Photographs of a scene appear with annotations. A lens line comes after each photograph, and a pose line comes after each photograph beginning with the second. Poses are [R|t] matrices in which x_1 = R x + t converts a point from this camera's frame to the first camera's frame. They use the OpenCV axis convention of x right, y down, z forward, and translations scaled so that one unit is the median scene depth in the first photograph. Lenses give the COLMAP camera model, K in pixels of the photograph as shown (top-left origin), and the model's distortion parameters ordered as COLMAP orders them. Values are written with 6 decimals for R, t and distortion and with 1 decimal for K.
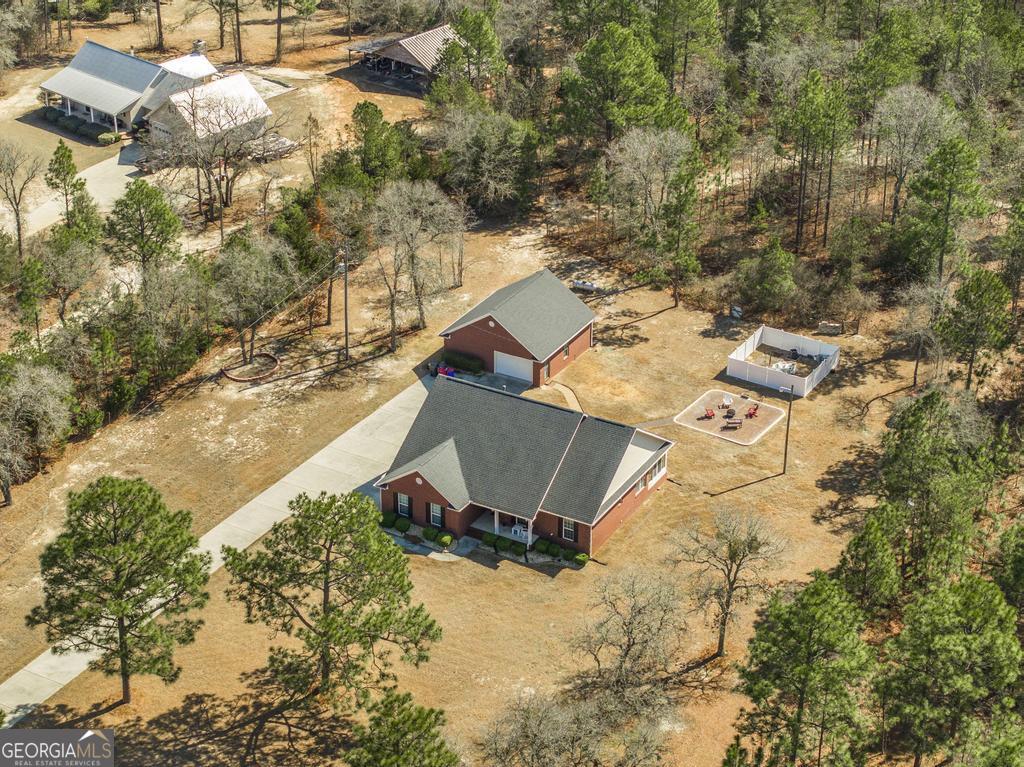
lens RADIAL K [[2076.5, 0, 512.0], [0, 2076.5, 383.5], [0, 0, 1]] dist [-0.008068, 0.038314]
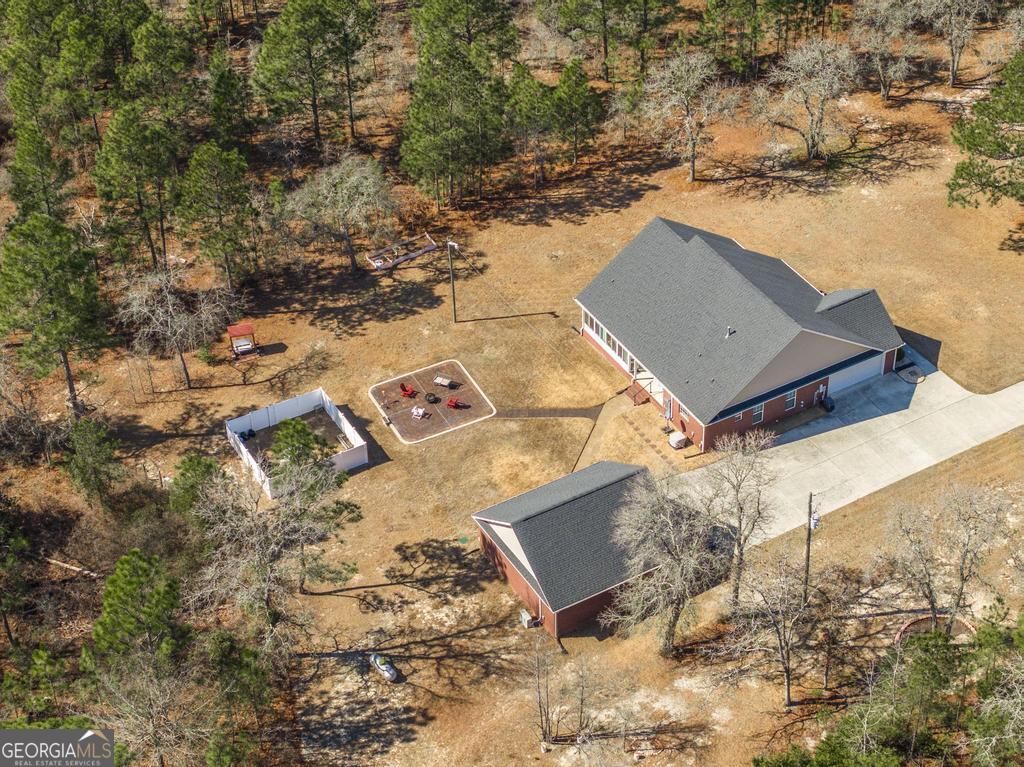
lens RADIAL K [[2076.5, 0, 512.0], [0, 2076.5, 383.5], [0, 0, 1]] dist [-0.008068, 0.038314]
pose [[-0.863573, -0.313663, 0.394788, -0.244077], [0.247054, 0.419325, 0.873573, -0.682880], [-0.439552, 0.851928, -0.284626, 1.143626]]
